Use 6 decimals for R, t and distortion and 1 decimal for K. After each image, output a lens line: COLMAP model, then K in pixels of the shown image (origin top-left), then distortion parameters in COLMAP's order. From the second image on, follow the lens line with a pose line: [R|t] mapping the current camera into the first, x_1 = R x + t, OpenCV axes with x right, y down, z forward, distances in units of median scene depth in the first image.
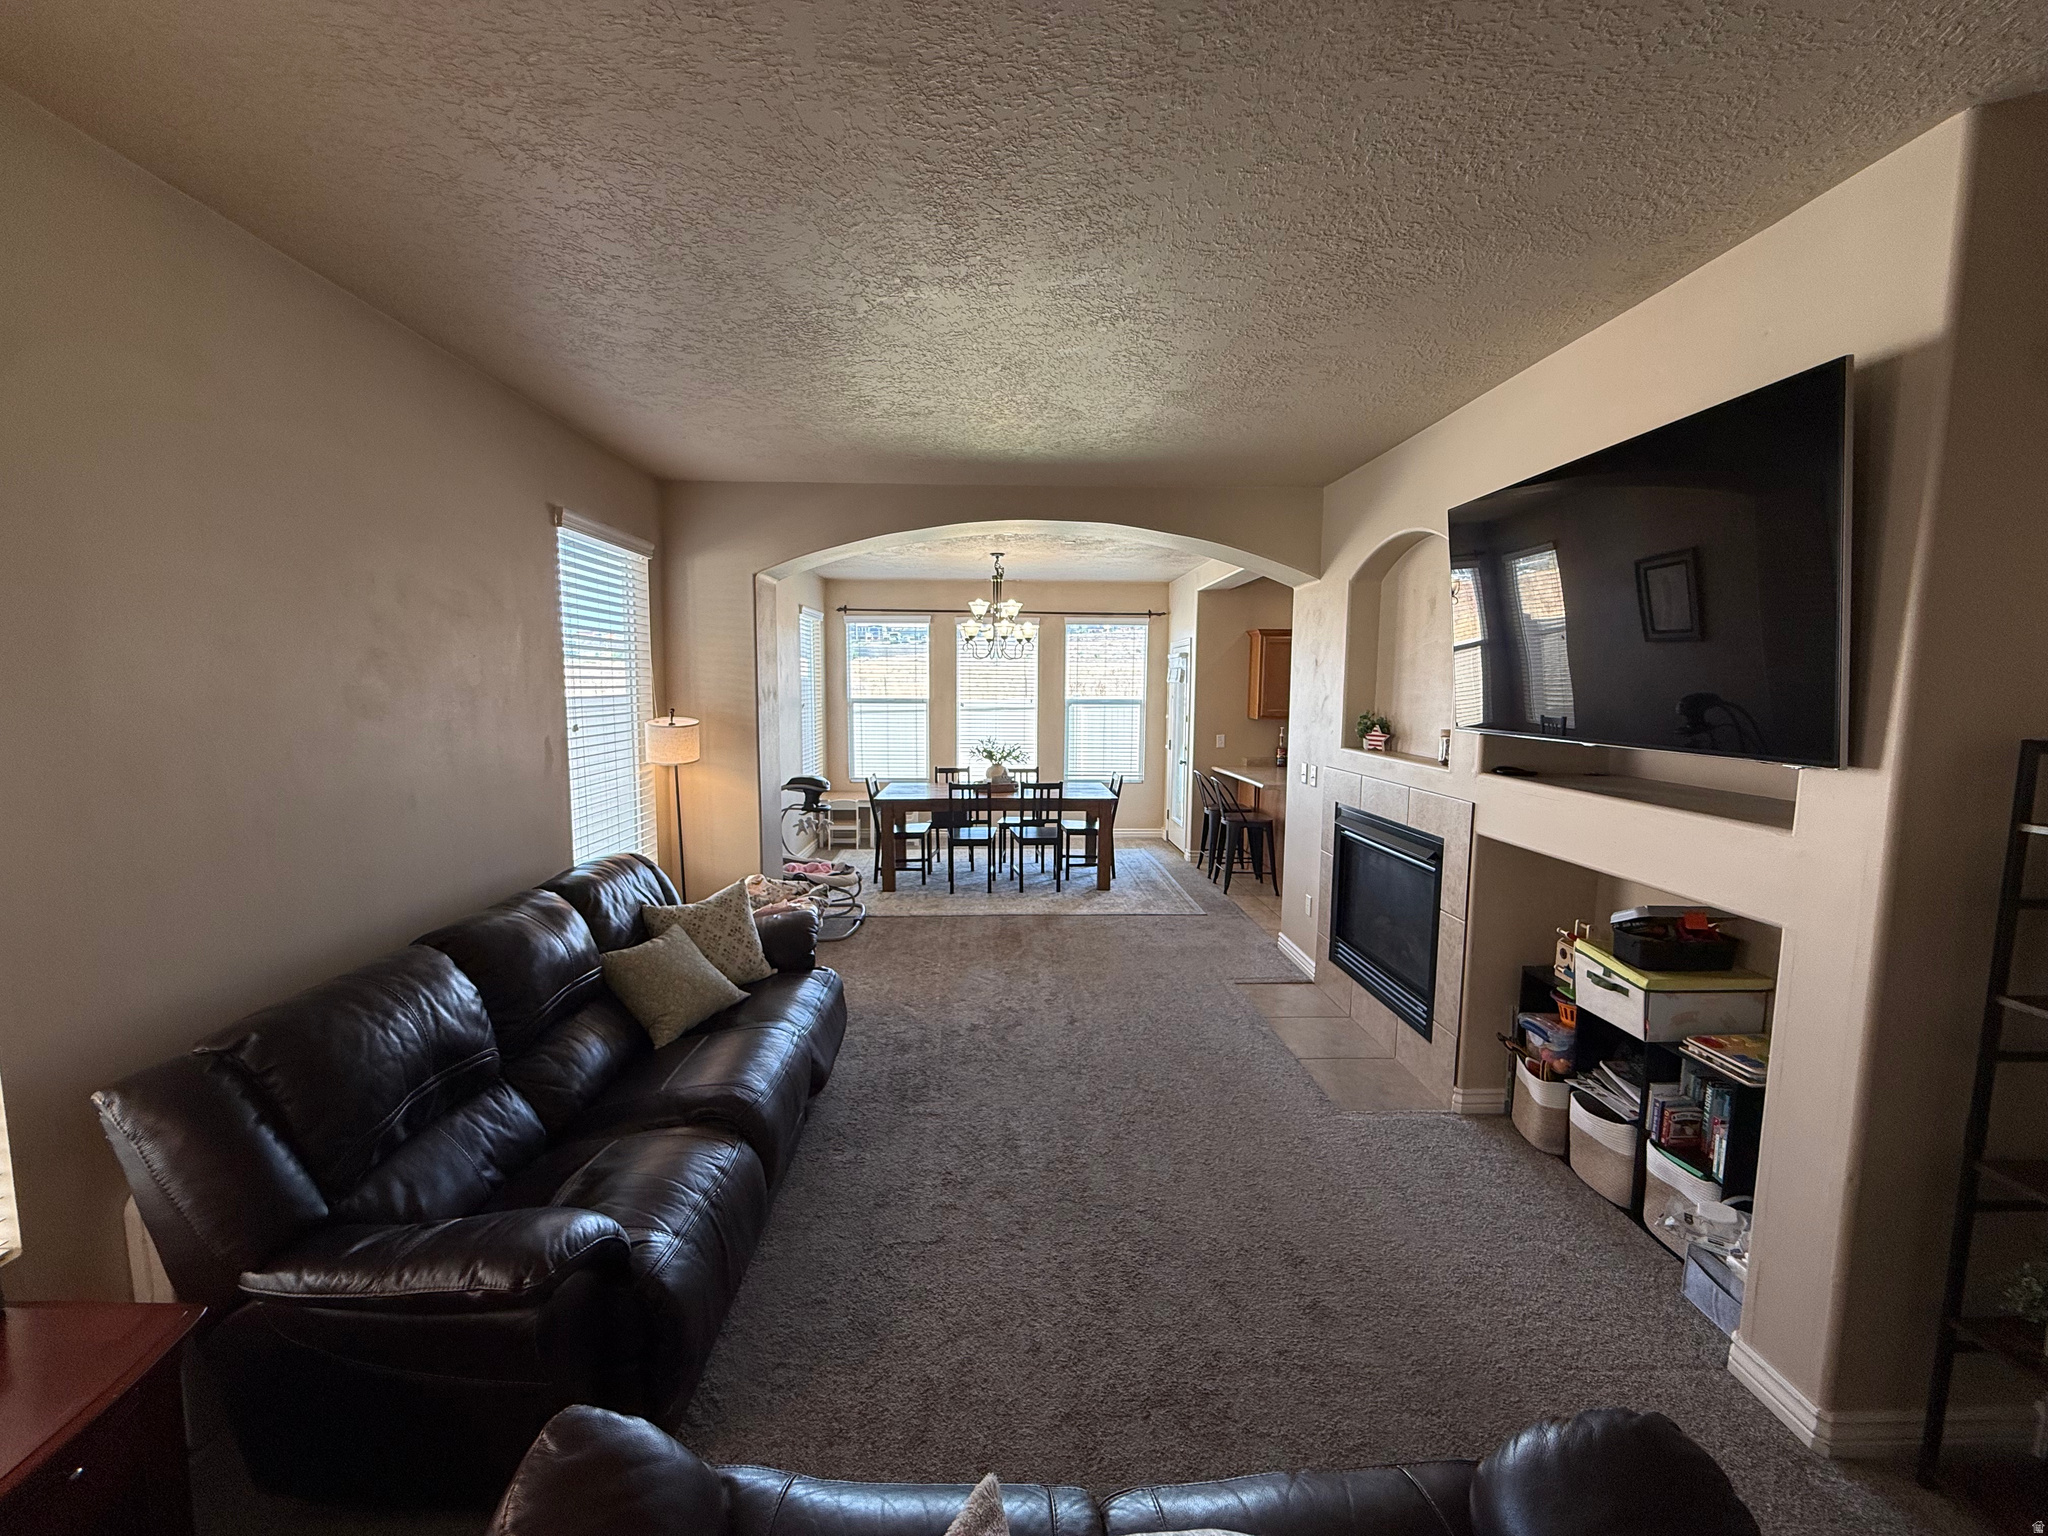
lens RADIAL K [[821.1, 0, 1020.9], [0, 821.1, 774.4], [0, 0, 1]] dist [0.004309, 0.000588]
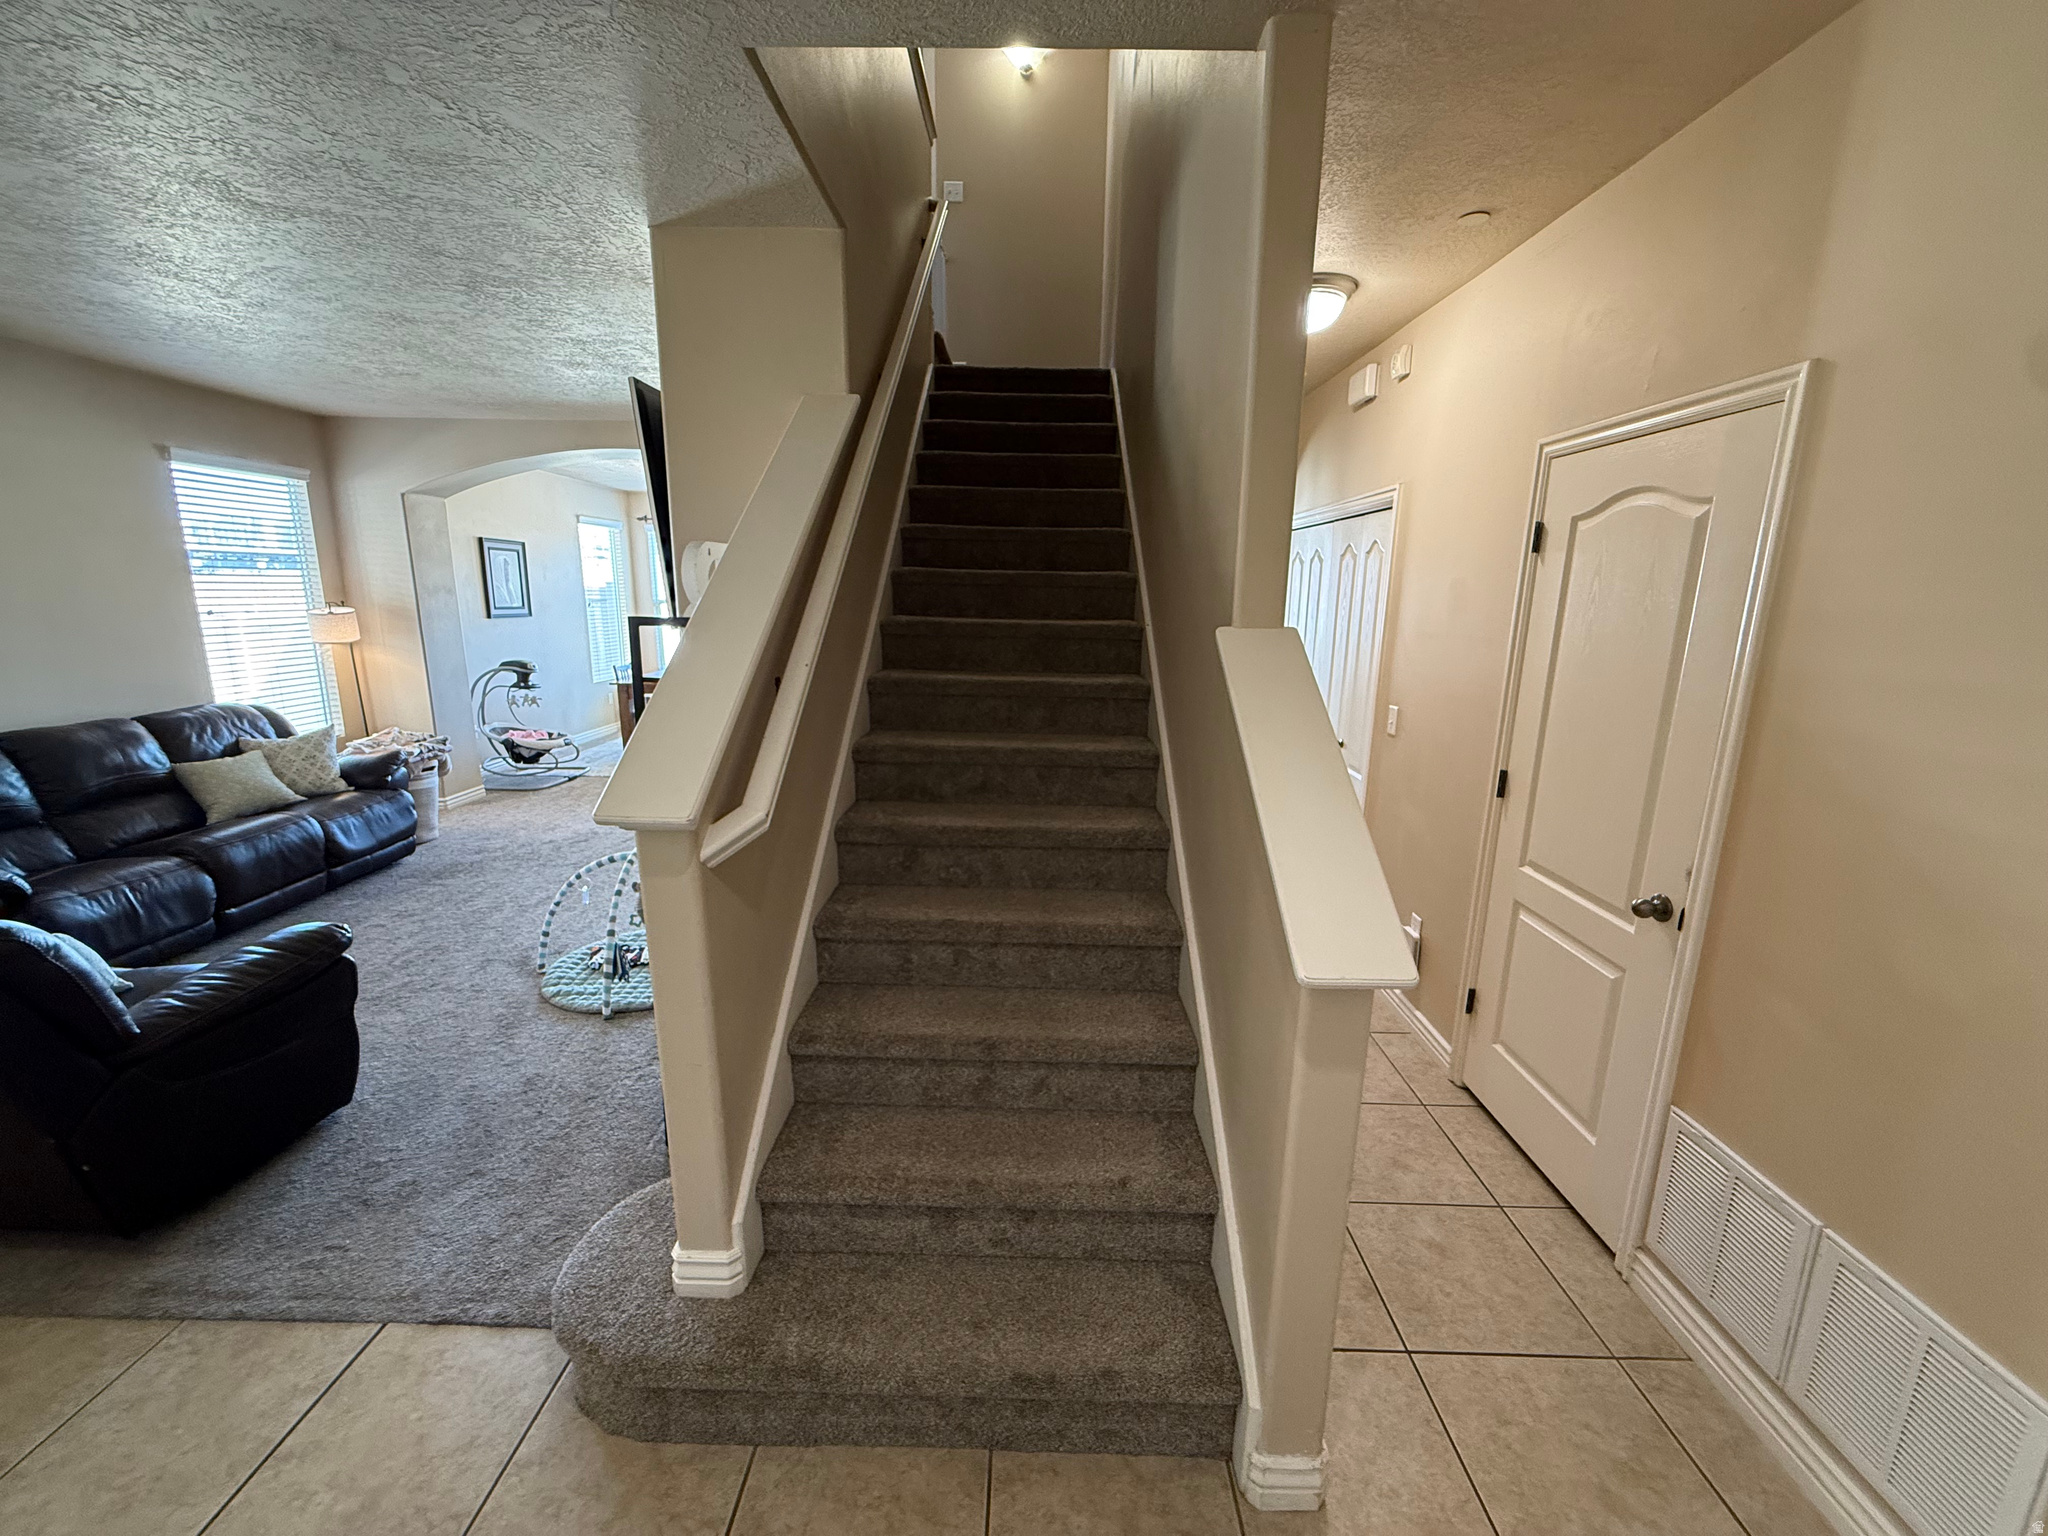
lens RADIAL K [[821.1, 0, 1021.2], [0, 821.1, 771.2], [0, 0, 1]] dist [0.004309, 0.000588]
pose [[0.998861, 0.015693, -0.045054, 0.484057], [-0.010868, 0.994370, 0.105407, 0.026251], [0.046455, -0.104797, 0.993408, -0.183241]]
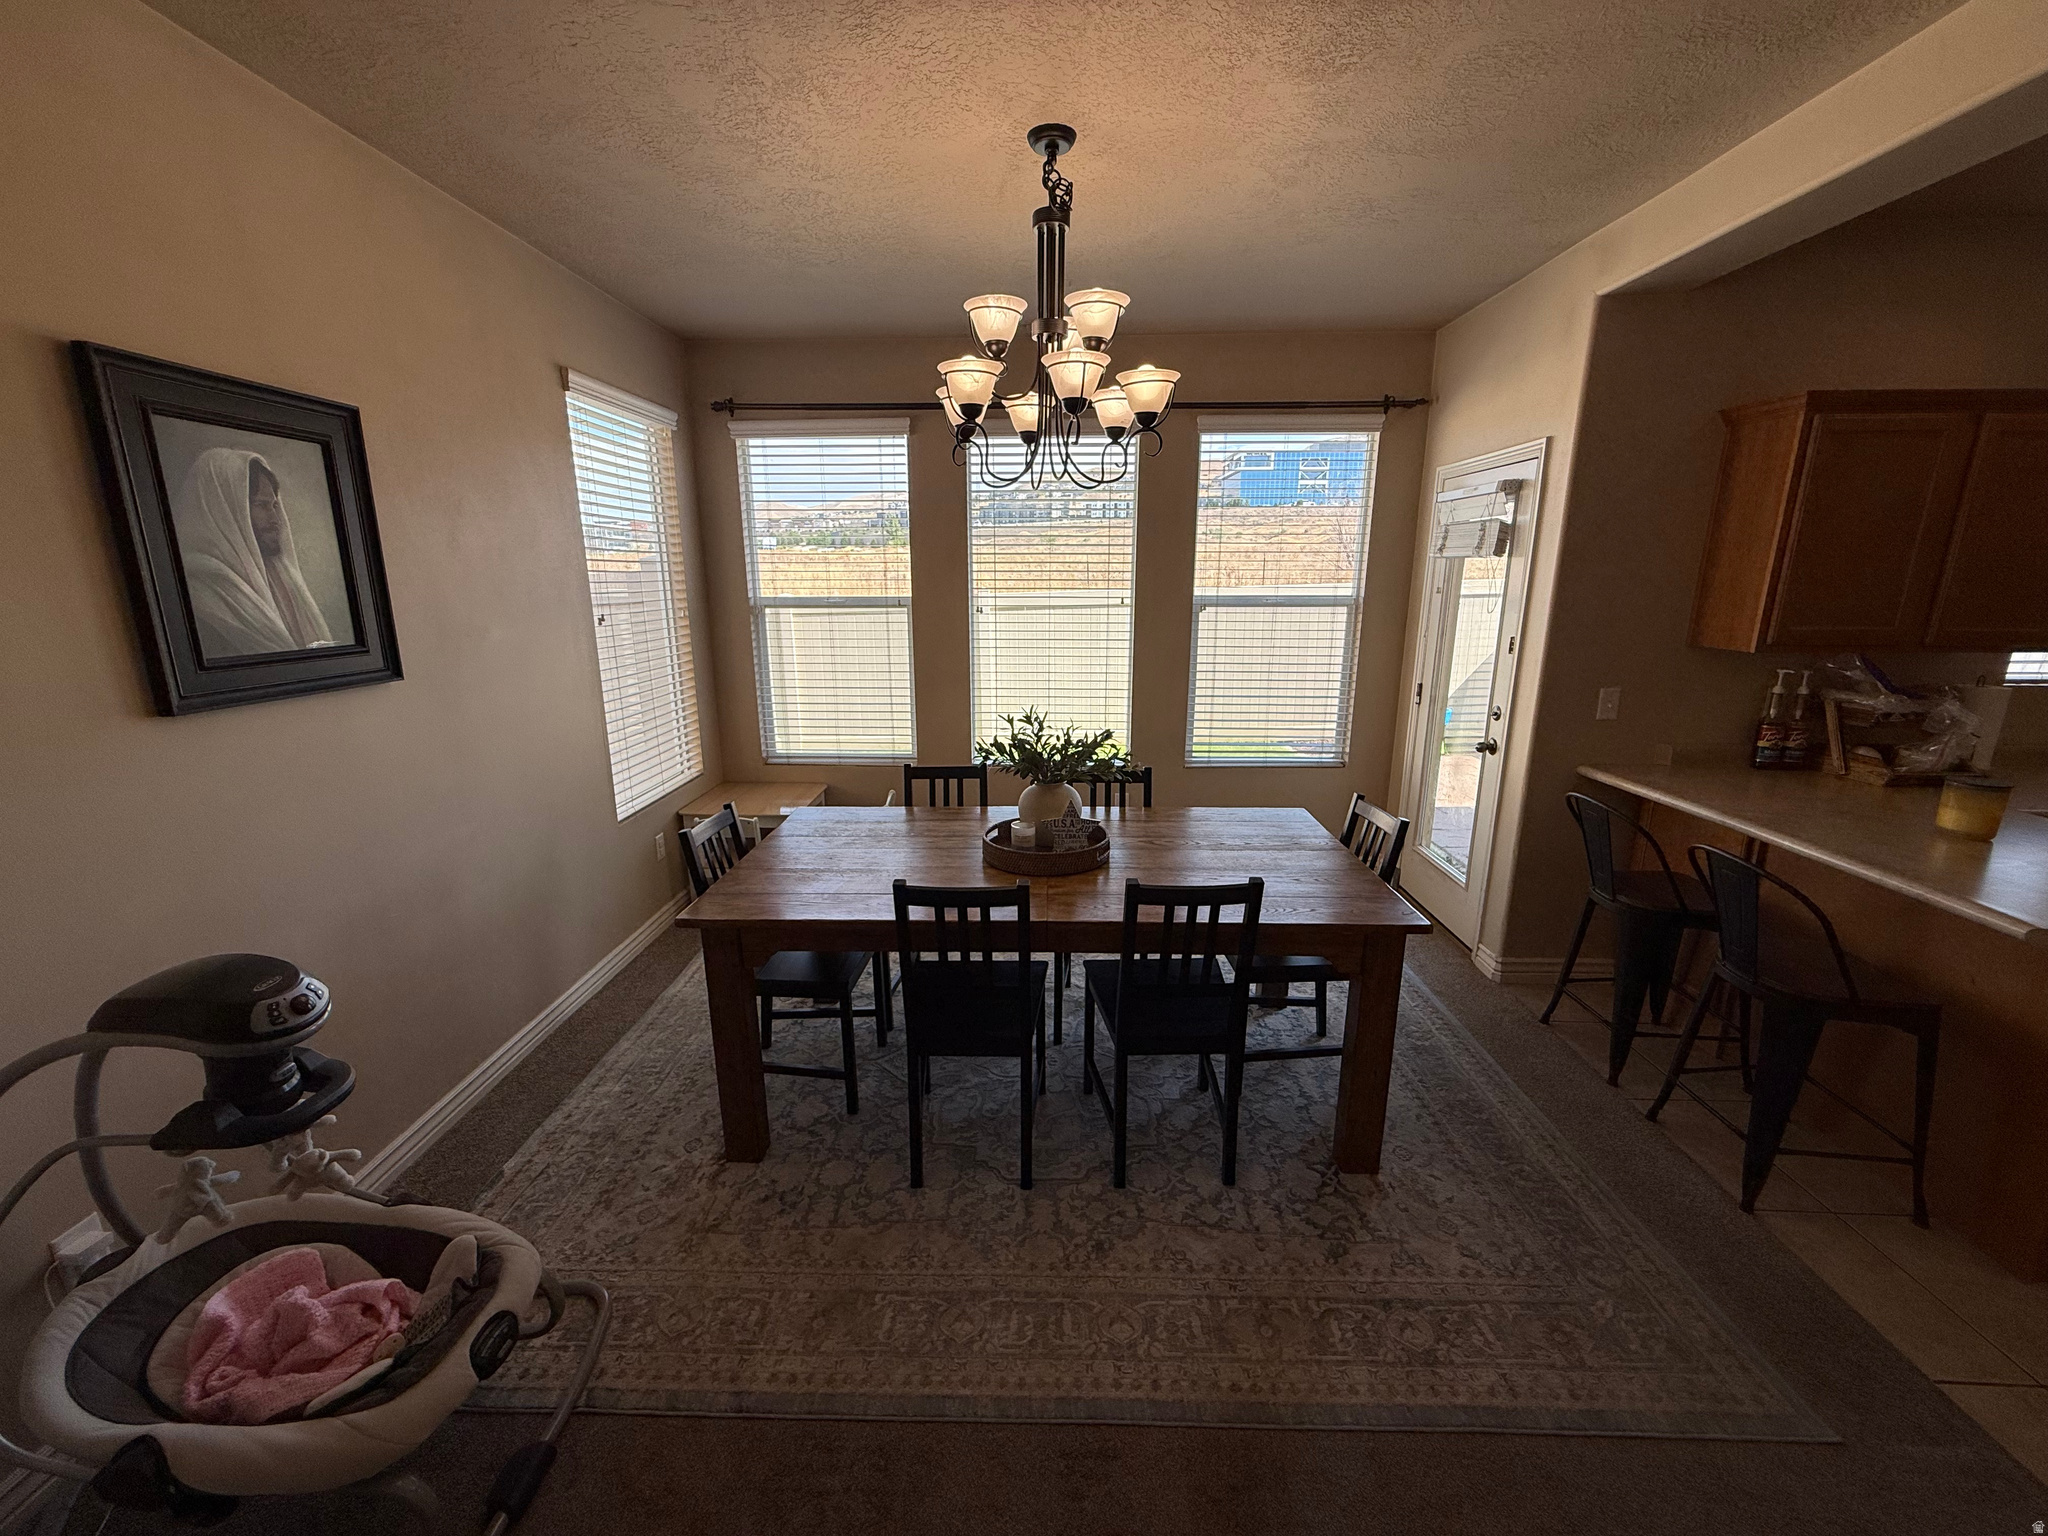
lens RADIAL K [[821.1, 0, 1033.1], [0, 821.1, 760.8], [0, 0, 1]] dist [0.004309, 0.000588]
pose [[0.998521, 0.005215, -0.054116, -0.018420], [0.001372, 0.992654, 0.120979, -0.073809], [0.054350, -0.120875, 0.991179, 0.694669]]
